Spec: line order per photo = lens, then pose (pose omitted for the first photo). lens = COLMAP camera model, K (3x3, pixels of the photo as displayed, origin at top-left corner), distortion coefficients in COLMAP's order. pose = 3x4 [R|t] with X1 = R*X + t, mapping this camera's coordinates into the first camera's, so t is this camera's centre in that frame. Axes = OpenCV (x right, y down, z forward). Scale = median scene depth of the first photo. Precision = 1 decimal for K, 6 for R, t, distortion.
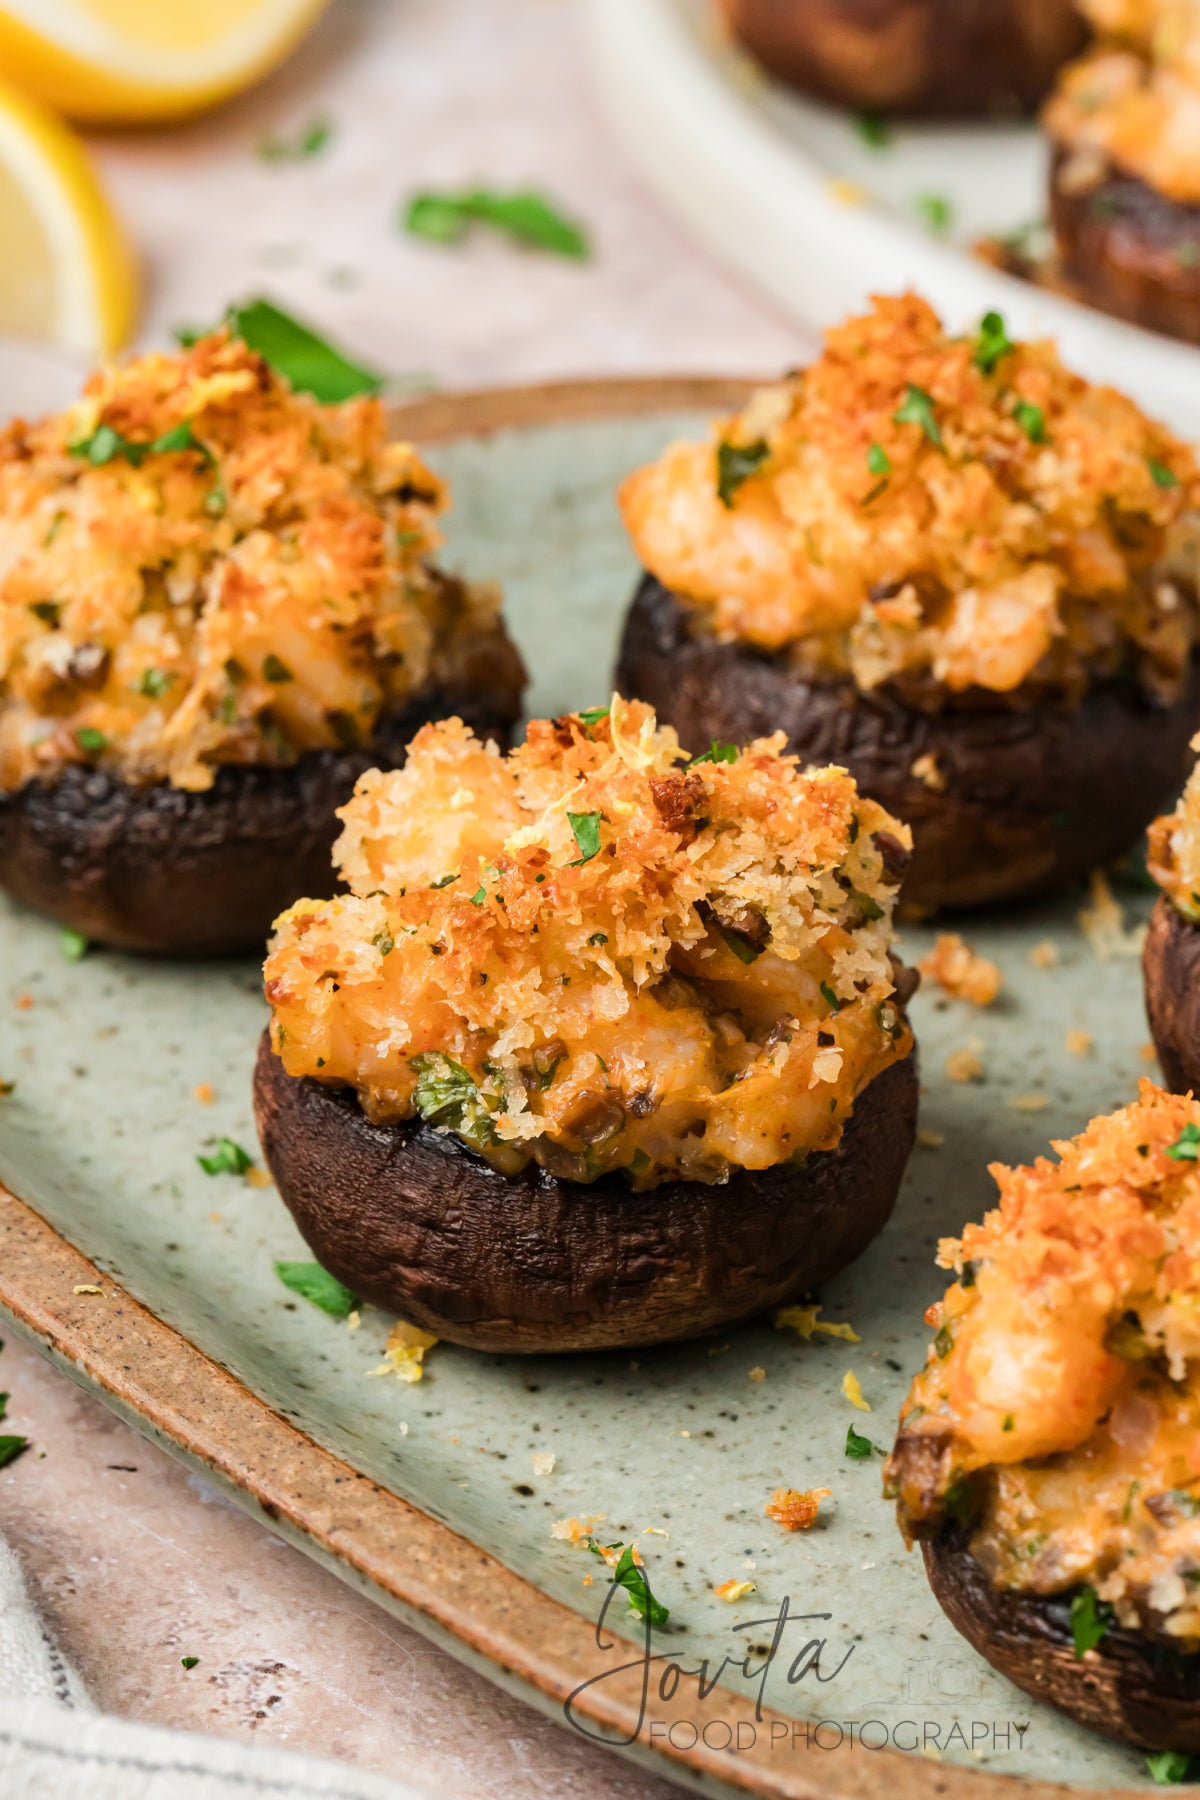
lens RADIAL K [[7846.0, 0, 600.0], [0, 7846.0, 900.0], [0, 0, 1]] dist [-0.013723, 3.438423]
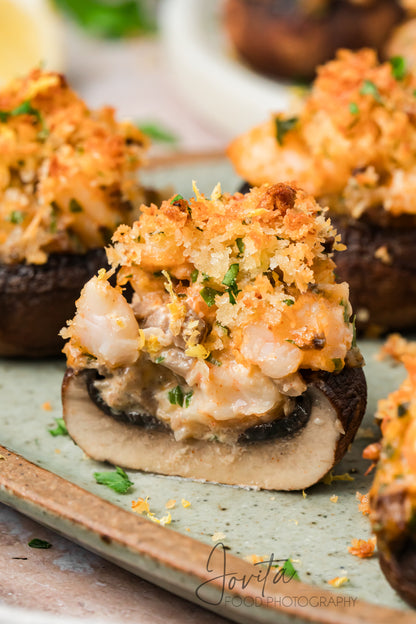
lens RADIAL K [[2773.9, 0, 208.0], [0, 2773.9, 312.0], [0, 0, 1]] dist [-0.022084, 2.505742]
pose [[0.997865, -0.028904, 0.058566, -0.052410], [0.039274, 0.982047, -0.184503, 0.142659], [-0.052182, 0.186409, 0.981086, 0.289364]]
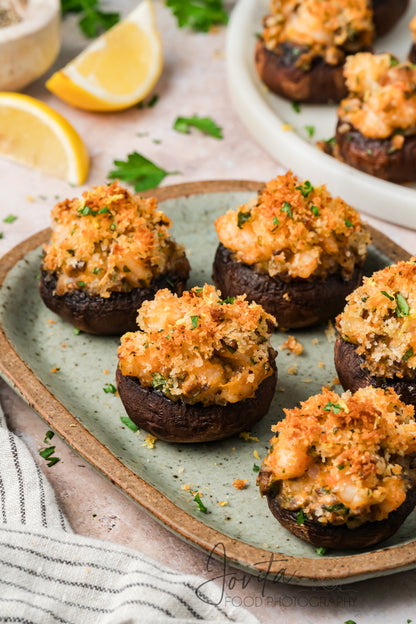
lens RADIAL K [[2719.9, 0, 208.0], [0, 2719.9, 312.0], [0, 0, 1]] dist [-0.013723, 3.438423]
pose [[0.998650, 0.031388, -0.041396, 0.063384], [-0.028722, 0.997569, 0.063496, -0.102774], [0.043288, -0.062221, 0.997123, -0.432389]]
